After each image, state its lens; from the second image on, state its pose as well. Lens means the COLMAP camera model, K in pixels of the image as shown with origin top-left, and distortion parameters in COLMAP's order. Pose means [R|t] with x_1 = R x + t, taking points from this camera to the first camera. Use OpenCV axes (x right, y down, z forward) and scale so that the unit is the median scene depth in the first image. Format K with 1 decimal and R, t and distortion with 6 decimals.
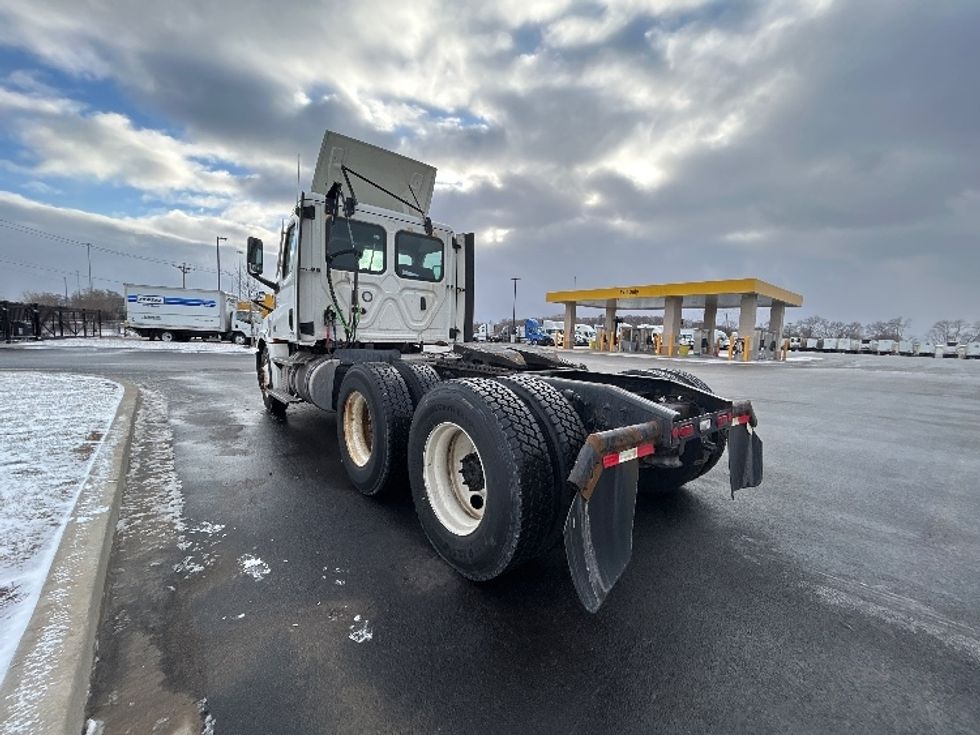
lens RADIAL K [[389.8, 0, 490.0], [0, 389.8, 367.5], [0, 0, 1]] dist [0.021356, 0.000084]
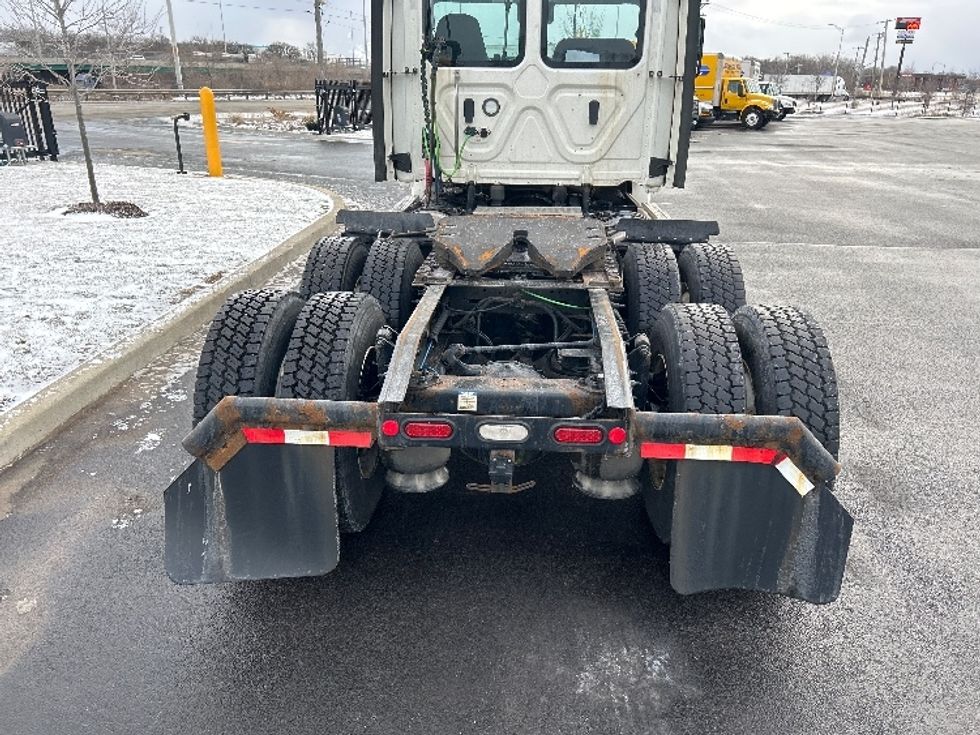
lens RADIAL K [[715.6, 0, 476.8], [0, 715.6, 367.9], [0, 0, 1]] dist [0.036305, -0.003685]
pose [[0.750988, 0.215113, -0.624294, 0.118362], [-0.050445, 0.961375, 0.270578, -0.023386], [0.658386, -0.171709, 0.732833, 0.021351]]
